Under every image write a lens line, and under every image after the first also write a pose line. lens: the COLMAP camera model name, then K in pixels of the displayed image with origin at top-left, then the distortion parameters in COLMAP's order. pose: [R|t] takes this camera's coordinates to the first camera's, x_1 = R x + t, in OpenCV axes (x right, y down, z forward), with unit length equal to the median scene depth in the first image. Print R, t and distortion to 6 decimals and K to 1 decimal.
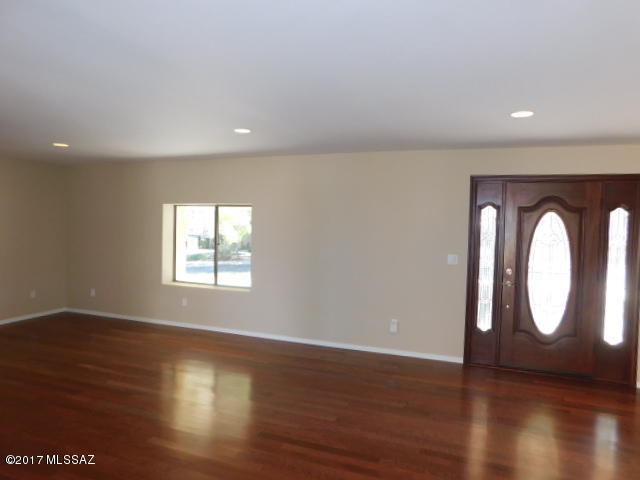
lens RADIAL K [[434.1, 0, 319.2], [0, 434.1, 242.6], [0, 0, 1]] dist [-0.006508, 0.009749]
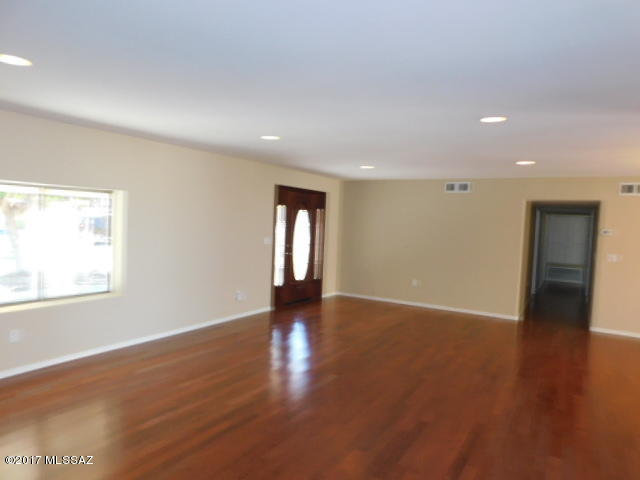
lens RADIAL K [[434.1, 0, 319.2], [0, 434.1, 238.1], [0, 0, 1]] dist [-0.006508, 0.009749]
pose [[0.174273, -0.064267, 0.982598, -1.128599], [0.005941, 0.997918, 0.064215, -0.062757], [-0.984680, -0.005353, 0.174292, 0.579585]]
